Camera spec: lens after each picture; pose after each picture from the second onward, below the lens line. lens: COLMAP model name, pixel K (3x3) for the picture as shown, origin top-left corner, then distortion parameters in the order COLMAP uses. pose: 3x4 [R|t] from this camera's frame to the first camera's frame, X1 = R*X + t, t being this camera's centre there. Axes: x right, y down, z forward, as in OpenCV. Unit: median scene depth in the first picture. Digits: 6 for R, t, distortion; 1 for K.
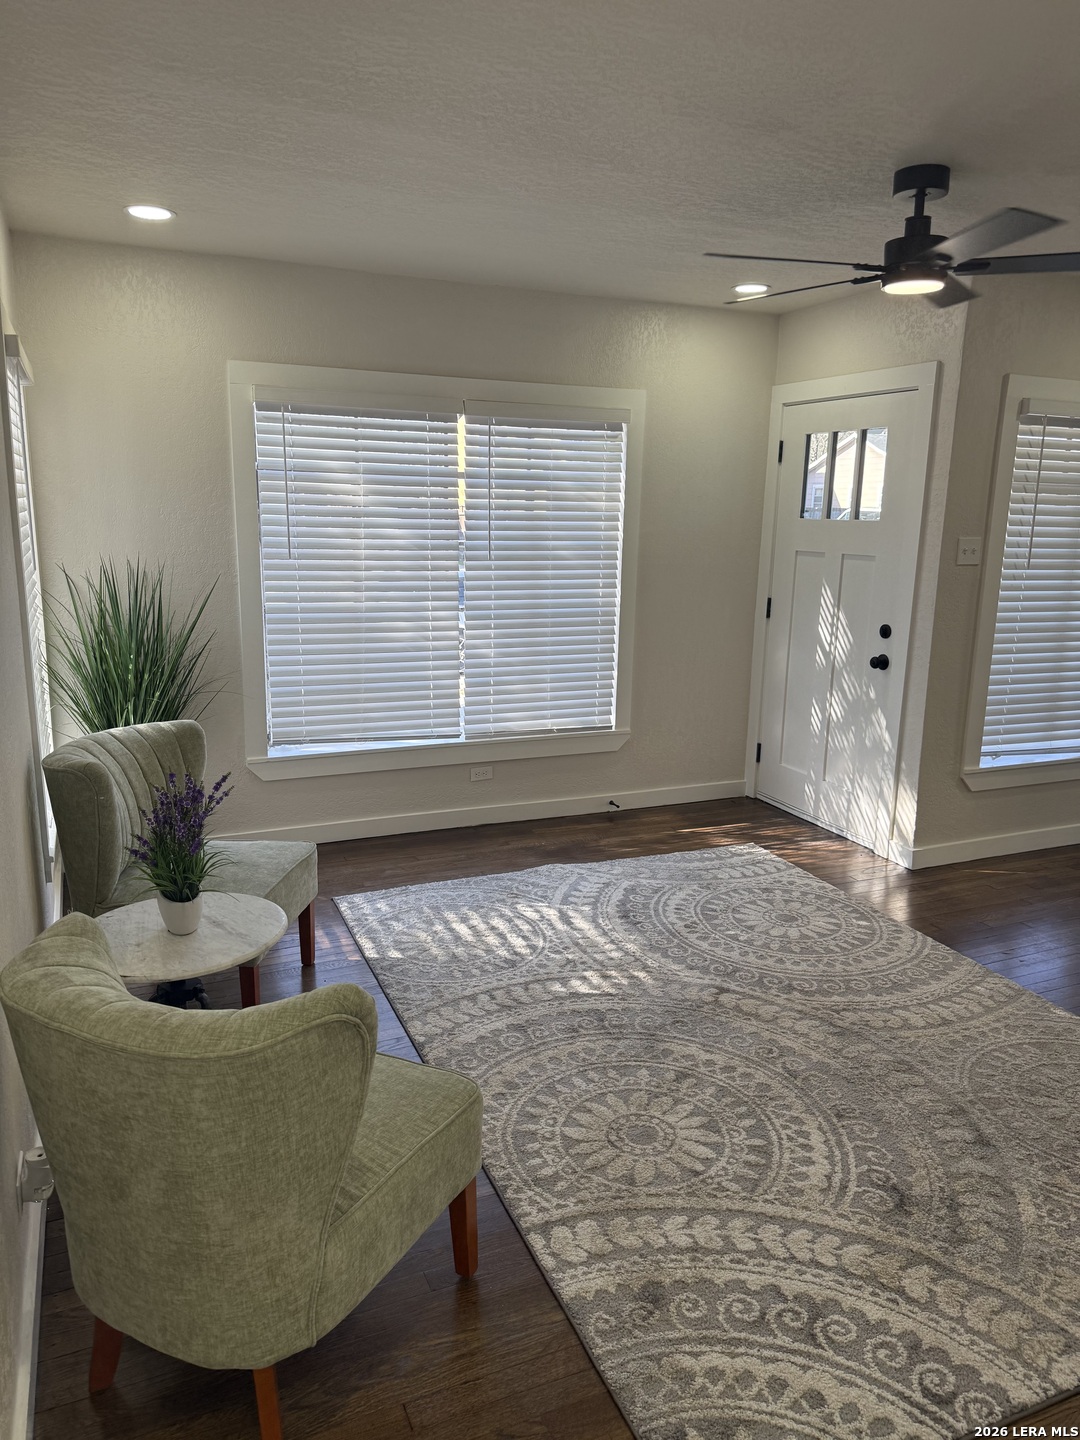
lens RADIAL K [[1029.5, 0, 537.9], [0, 1029.5, 753.9], [0, 0, 1]] dist [0.147604, -0.223281]
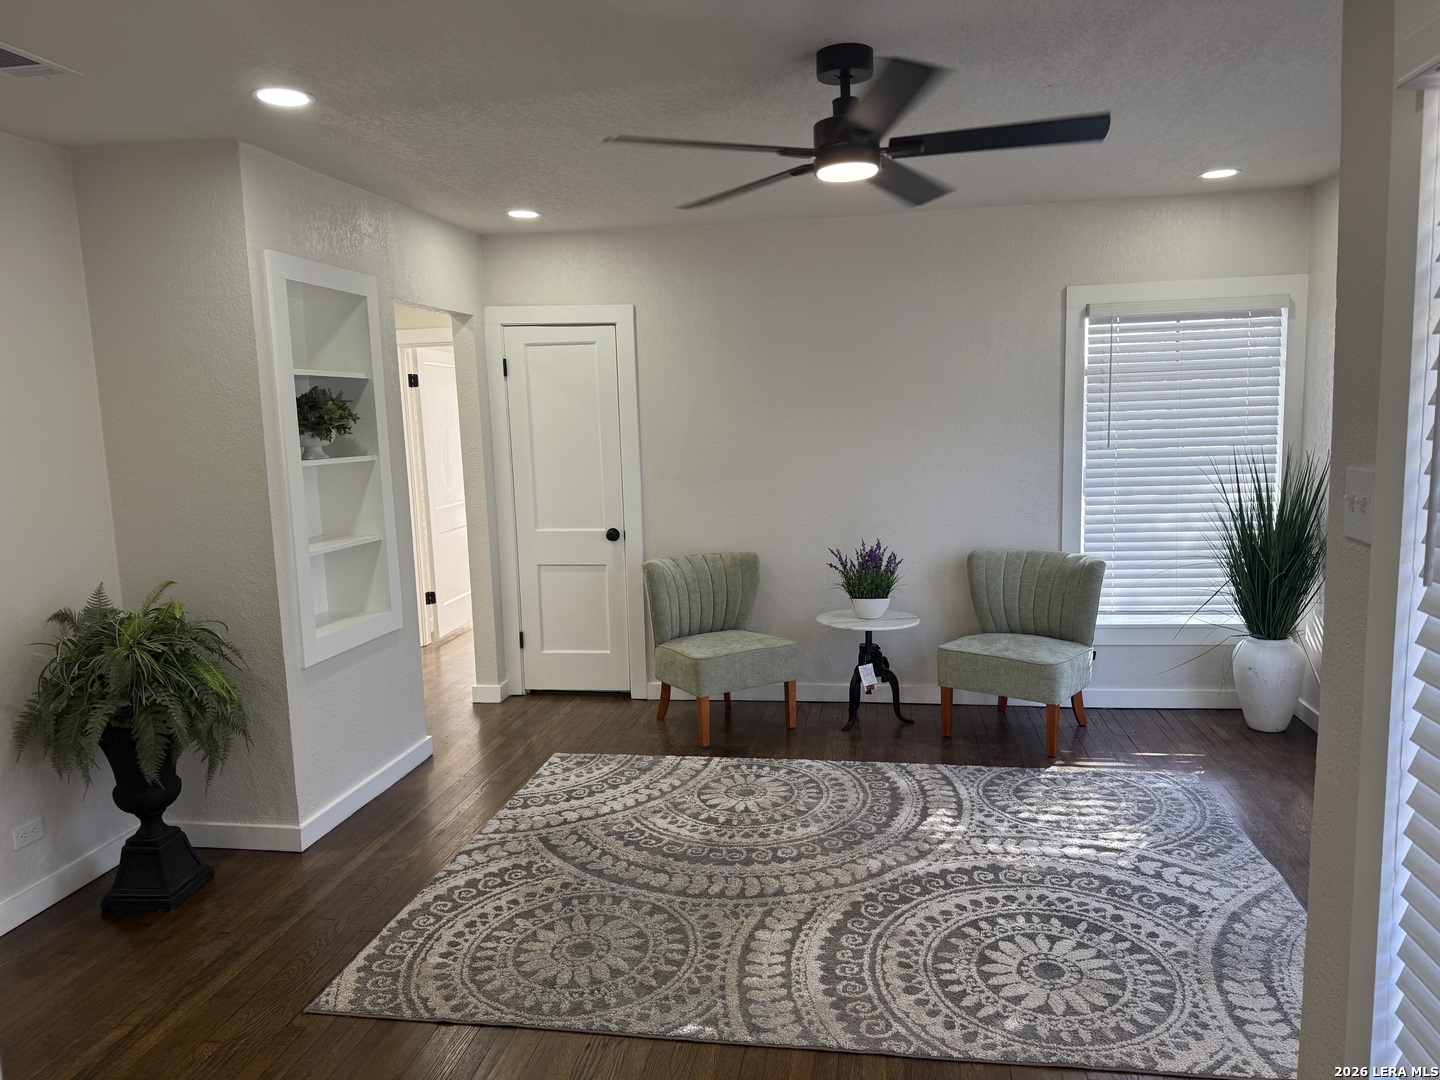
lens RADIAL K [[993.6, 0, 717.7], [0, 993.6, 545.8], [0, 0, 1]] dist [0.006210, -0.025180]
pose [[-0.547820, 0.107189, -0.829701, 0.987245], [-0.182423, 0.952588, 0.243512, -0.269506], [0.816465, 0.284758, -0.502293, 1.179253]]
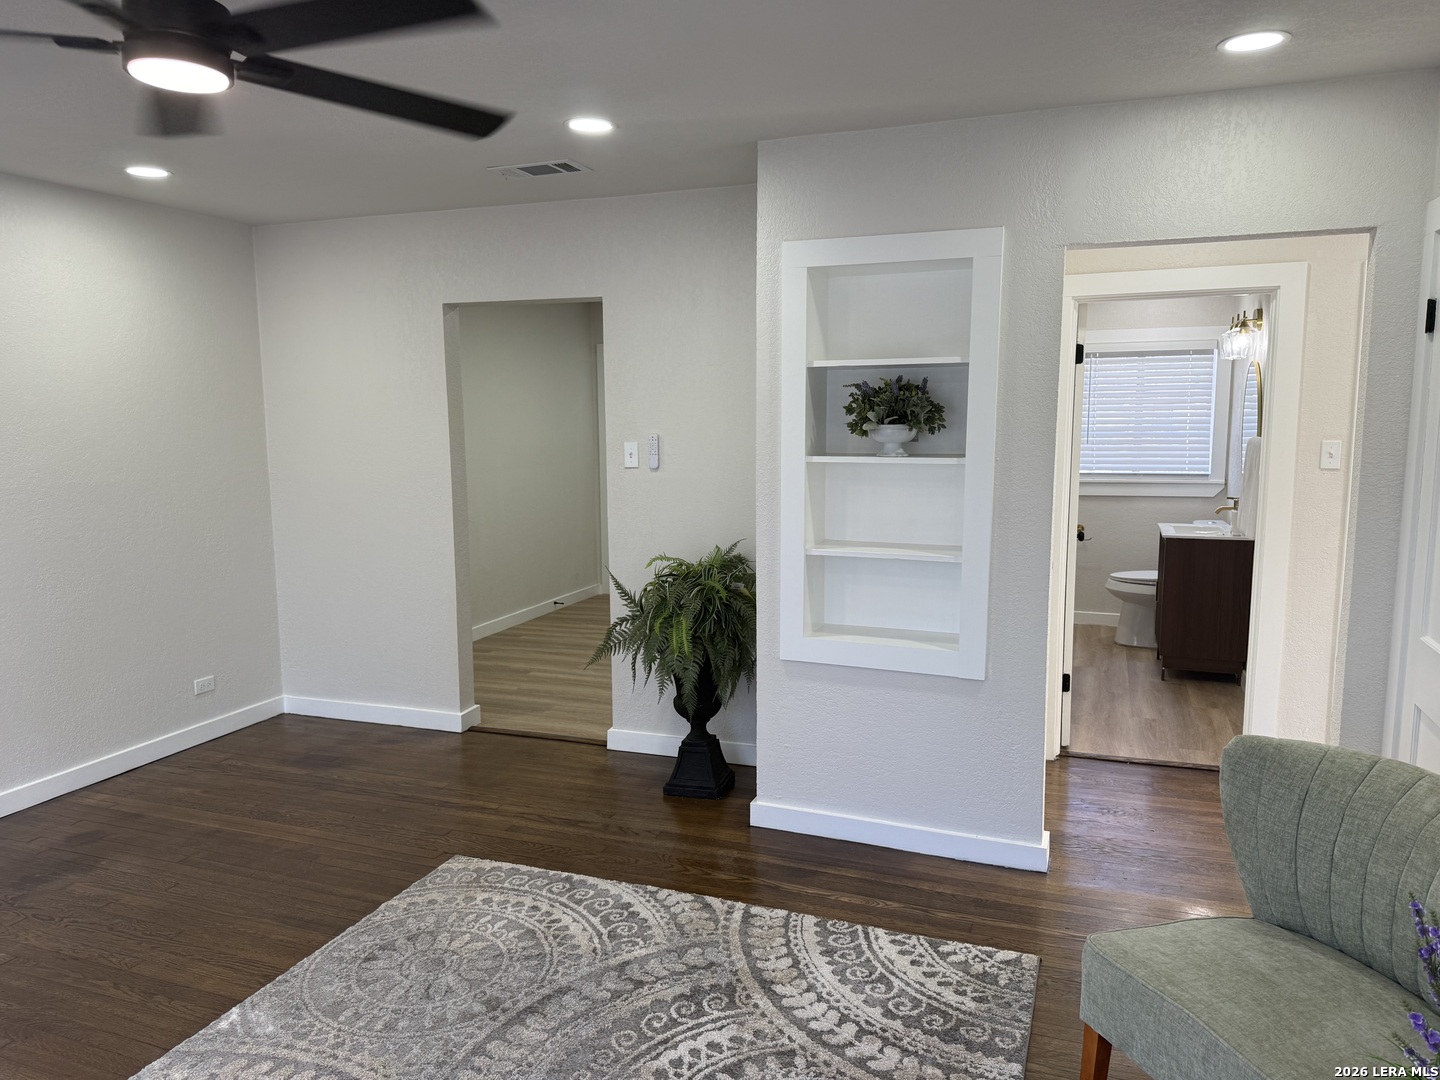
lens RADIAL K [[993.6, 0, 717.7], [0, 993.6, 545.8], [0, 0, 1]] dist [0.006210, -0.025180]
pose [[-0.717820, -0.106956, 0.687964, -0.258012], [0.161561, 0.935568, 0.314024, -0.265925], [-0.677224, 0.336561, -0.654290, 1.028442]]
